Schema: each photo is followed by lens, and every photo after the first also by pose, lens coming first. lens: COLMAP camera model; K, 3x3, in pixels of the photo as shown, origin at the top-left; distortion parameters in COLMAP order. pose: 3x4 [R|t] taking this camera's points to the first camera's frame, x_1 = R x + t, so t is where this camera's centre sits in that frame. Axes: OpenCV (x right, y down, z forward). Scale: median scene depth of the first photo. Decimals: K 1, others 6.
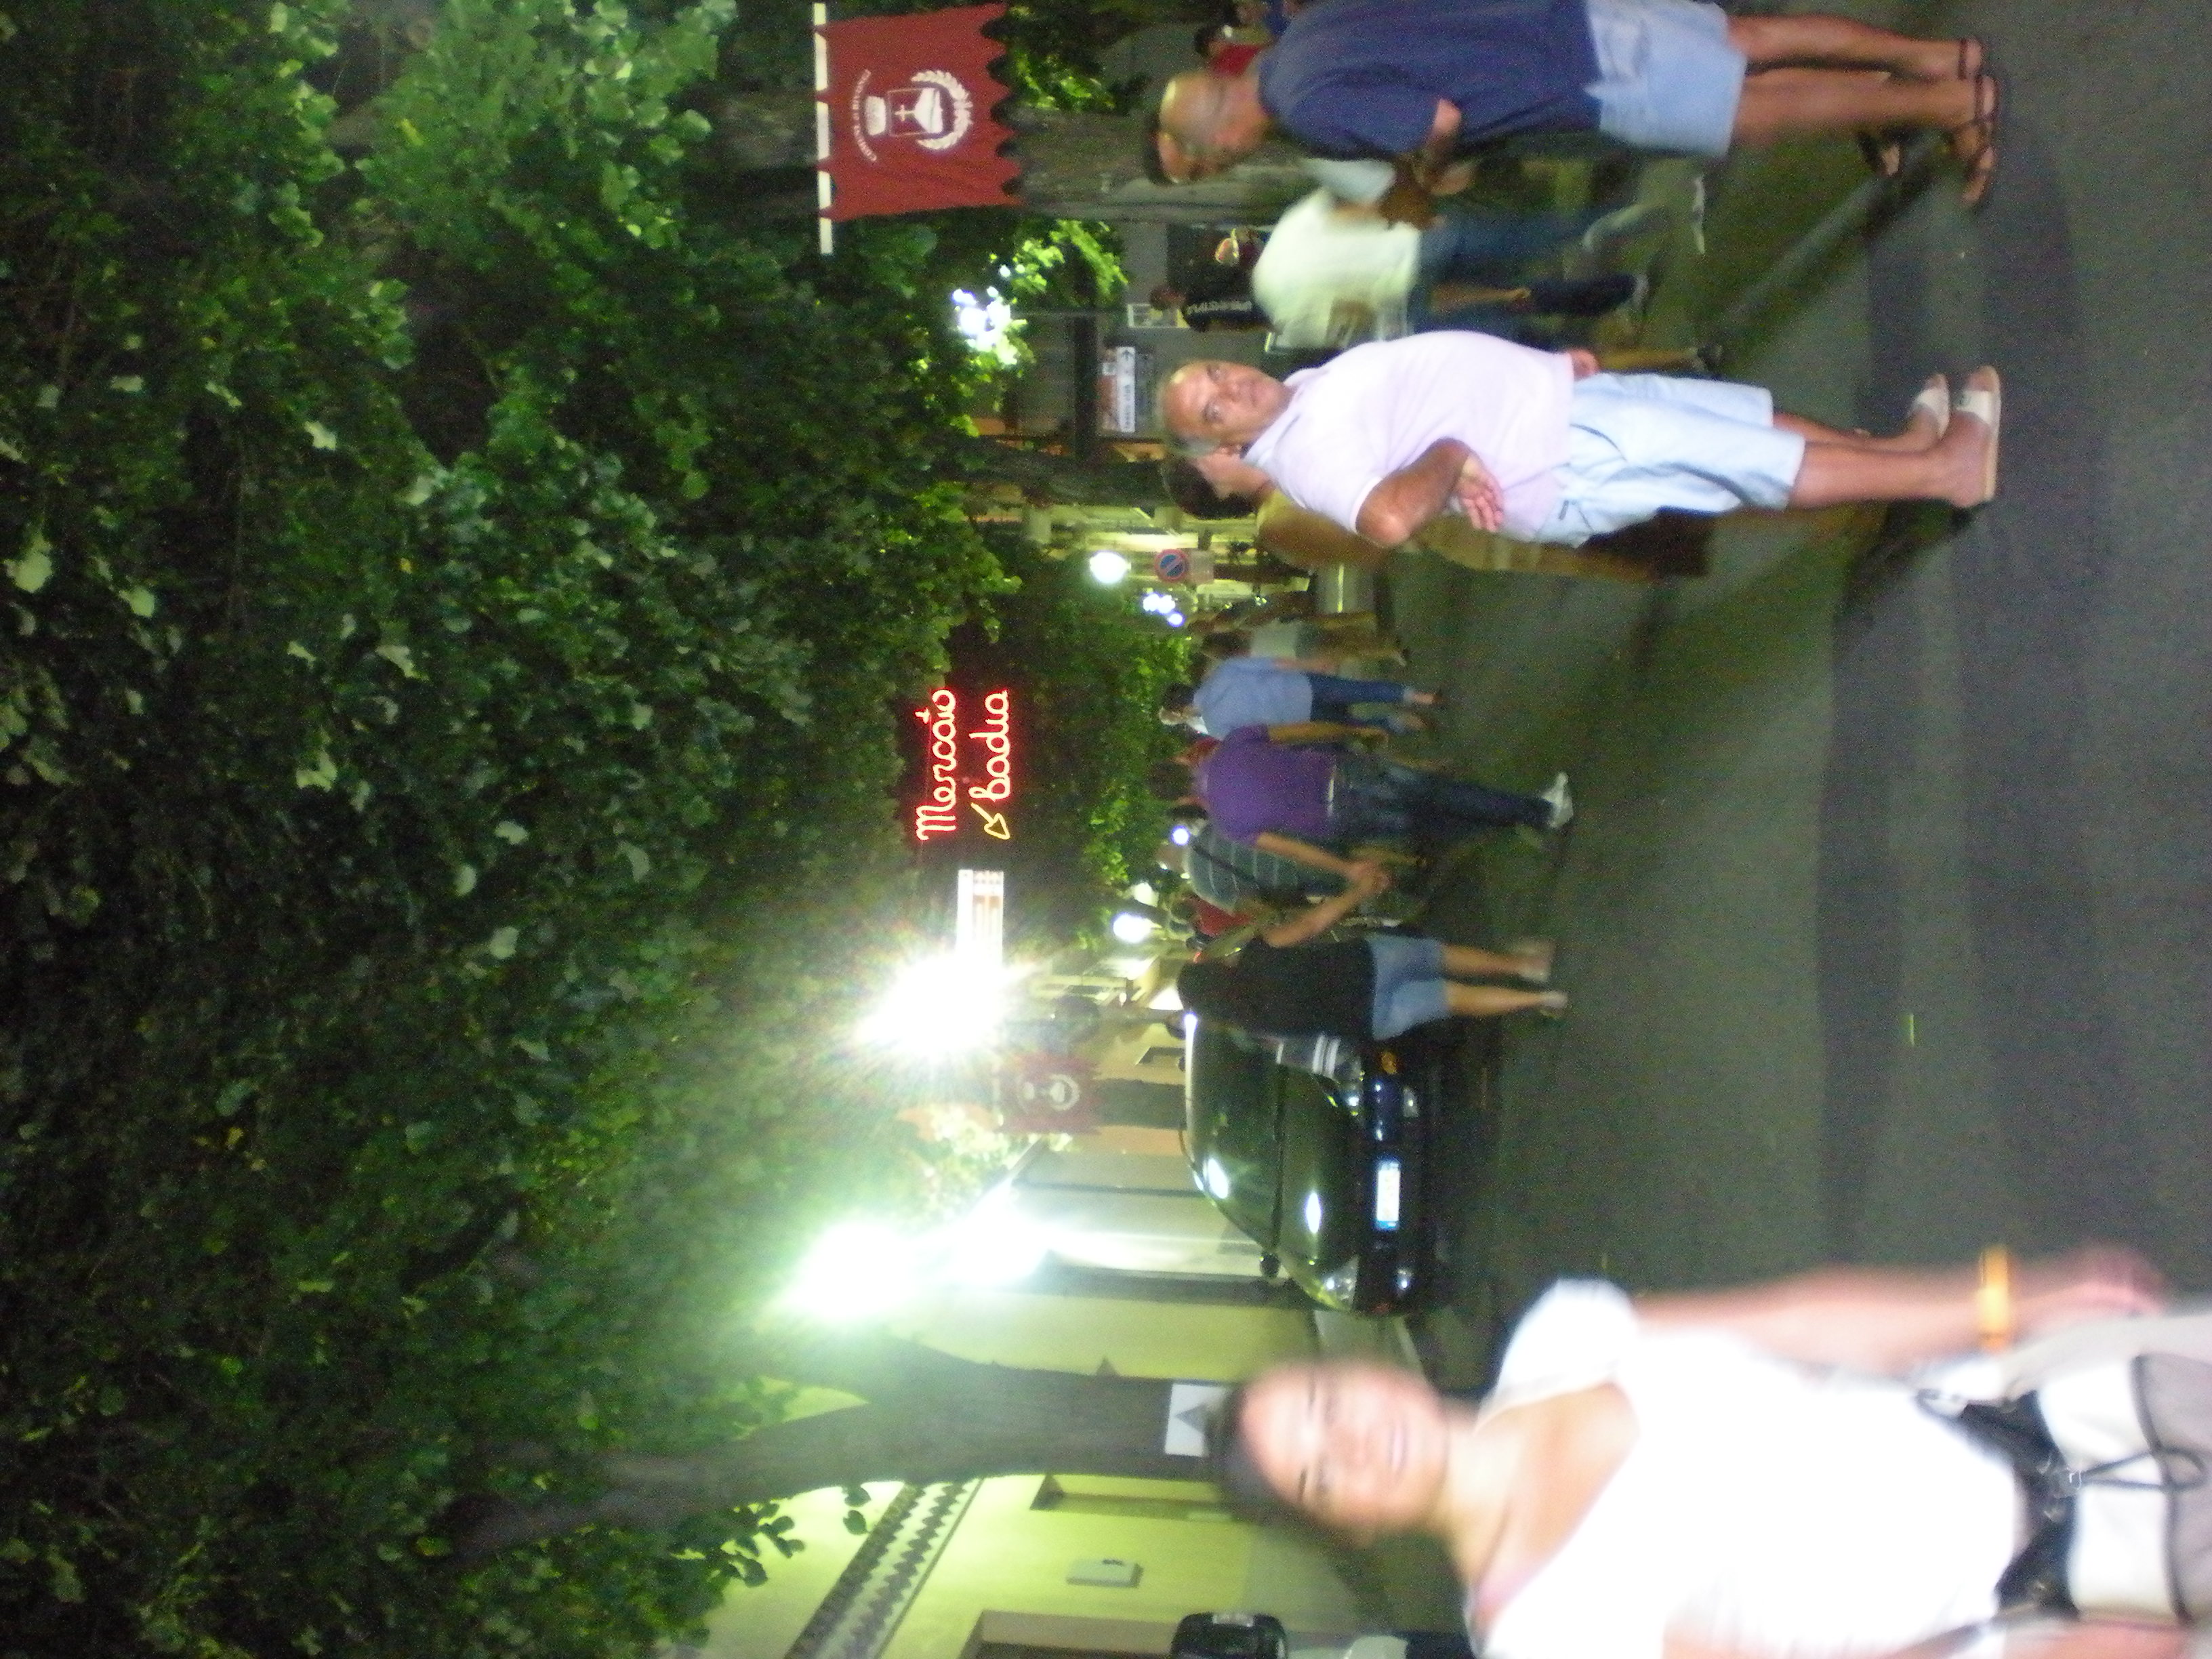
lens RADIAL K [[2364.9, 0, 1127.8], [0, 2364.9, 846.1], [0, 0, 1]] dist [-0.132903, 0.000000]
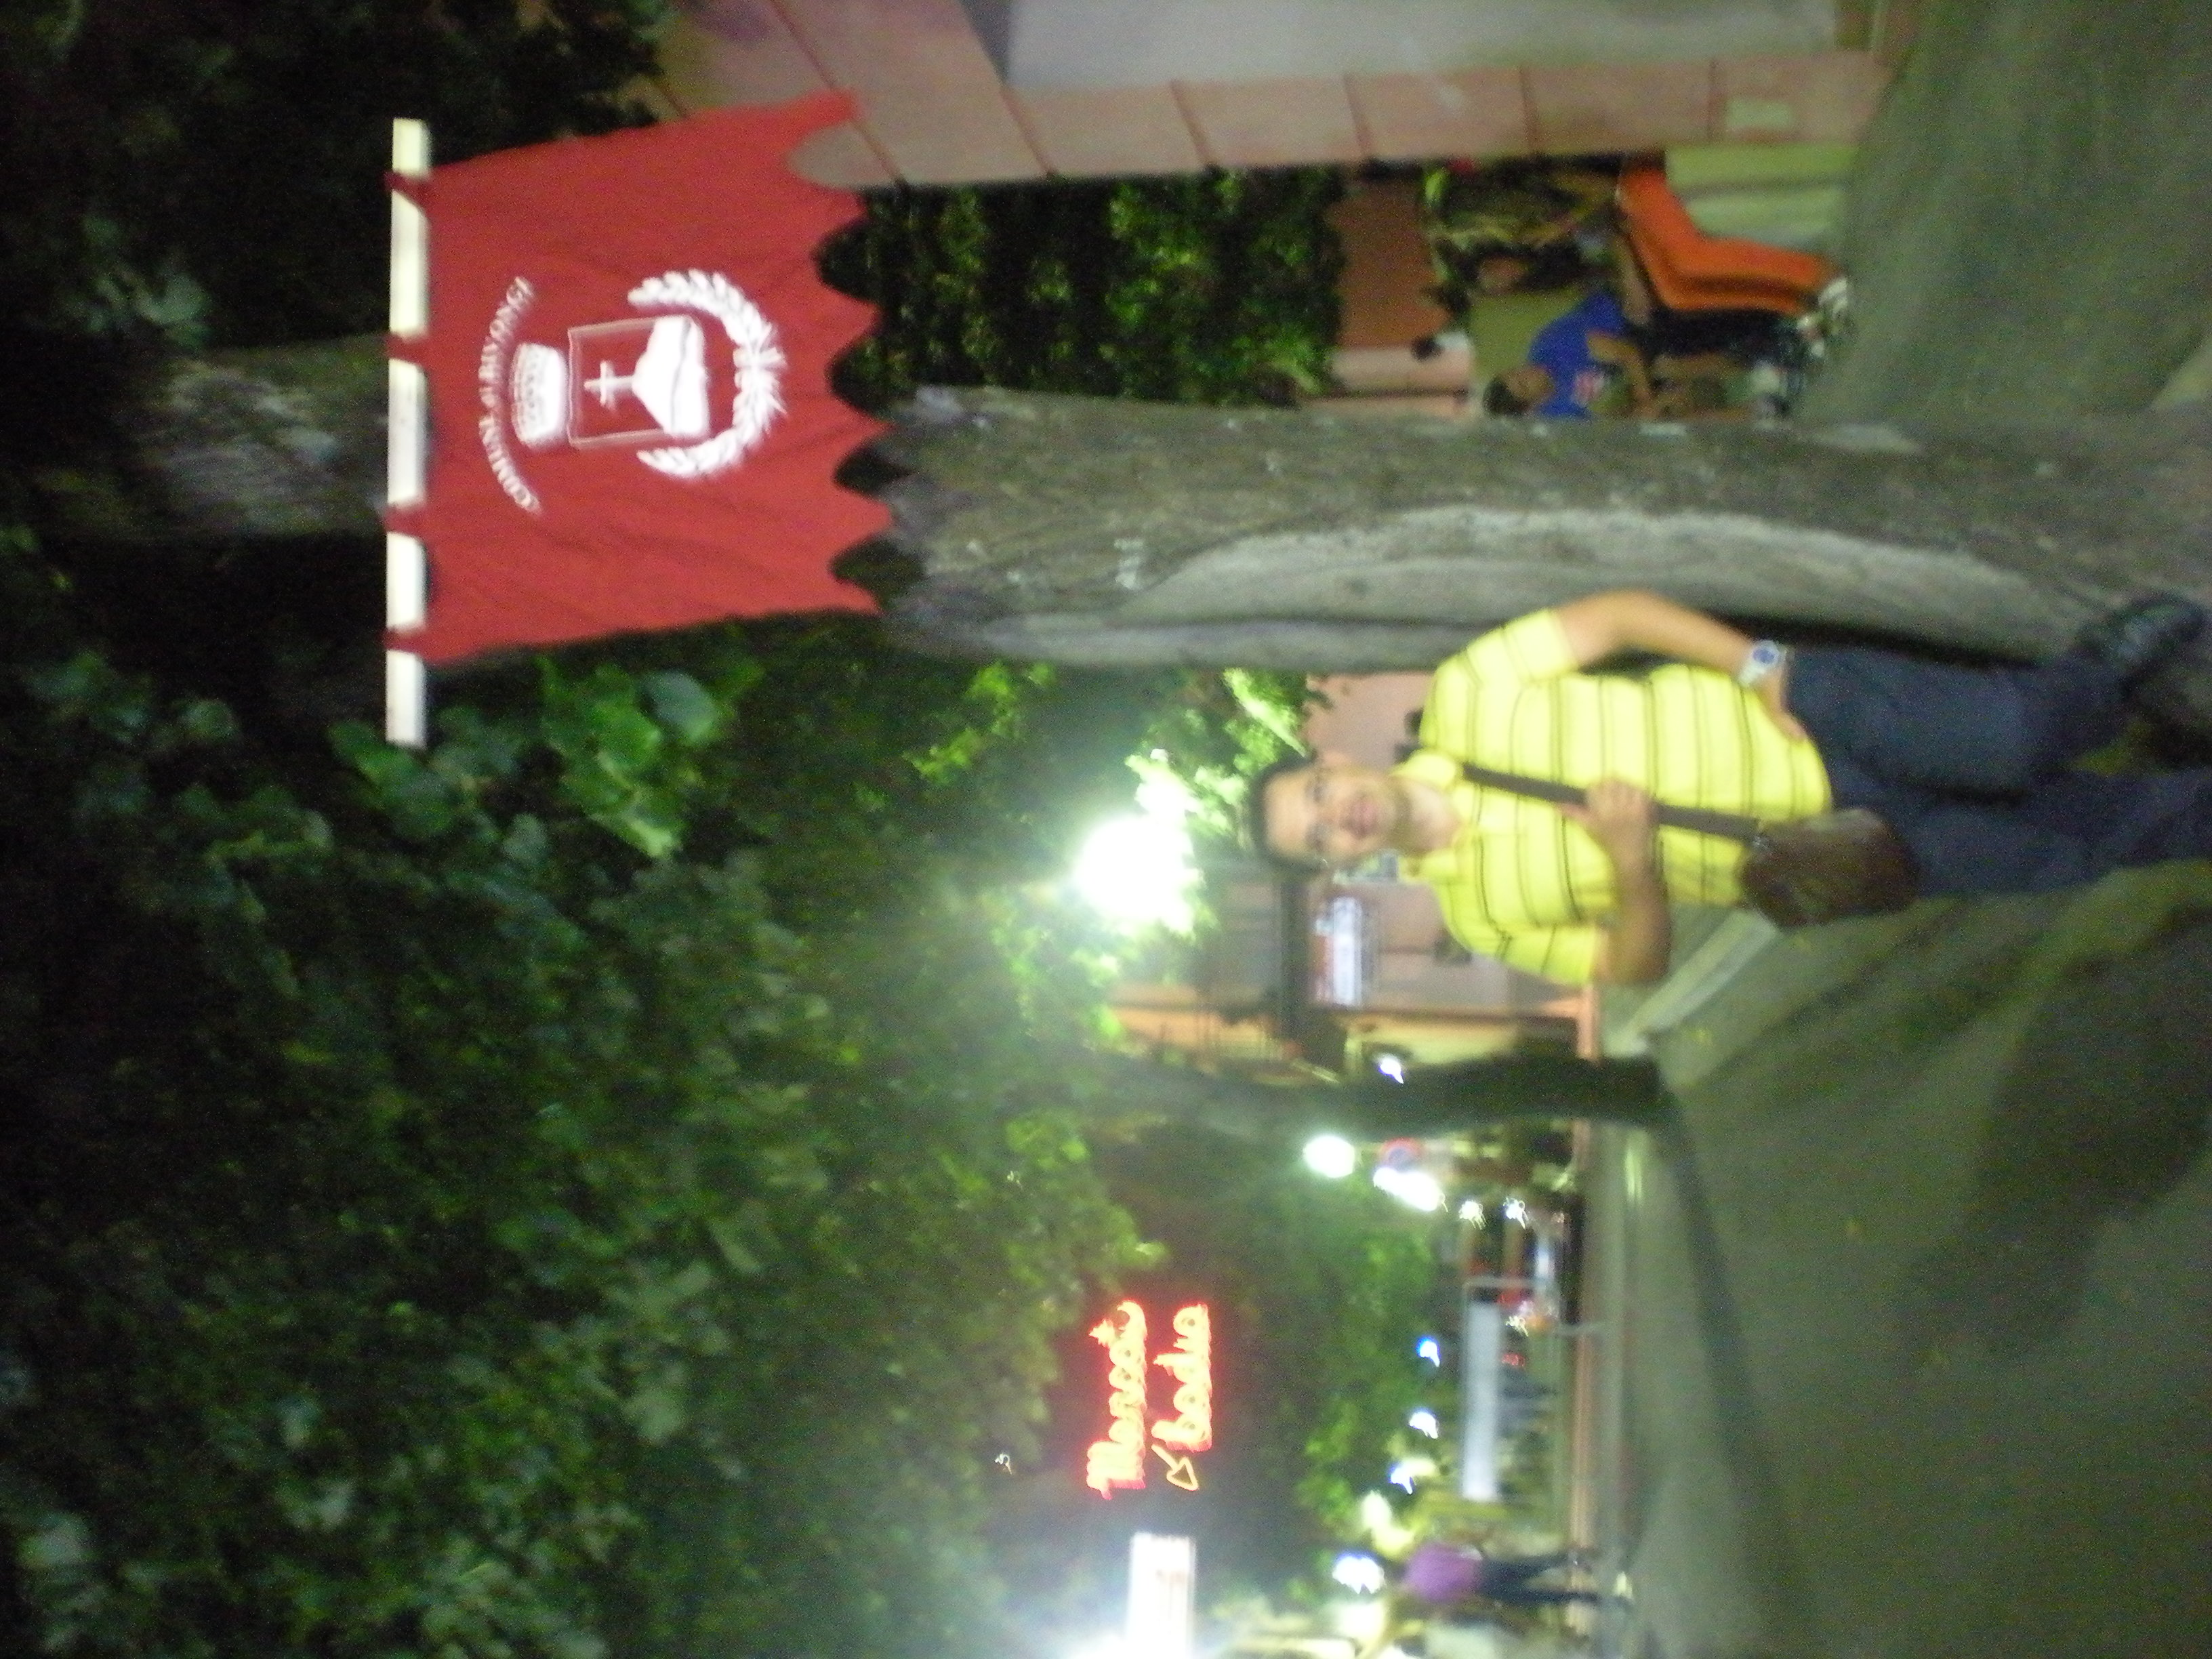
lens RADIAL K [[2364.9, 0, 1126.2], [0, 2364.9, 895.6], [0, 0, 1]] dist [-0.132903, 0.000000]
pose [[0.994552, 0.002584, -0.104206, 0.029648], [-0.023710, 0.979097, -0.202008, -0.155087], [0.101505, 0.203378, 0.973824, 0.647657]]
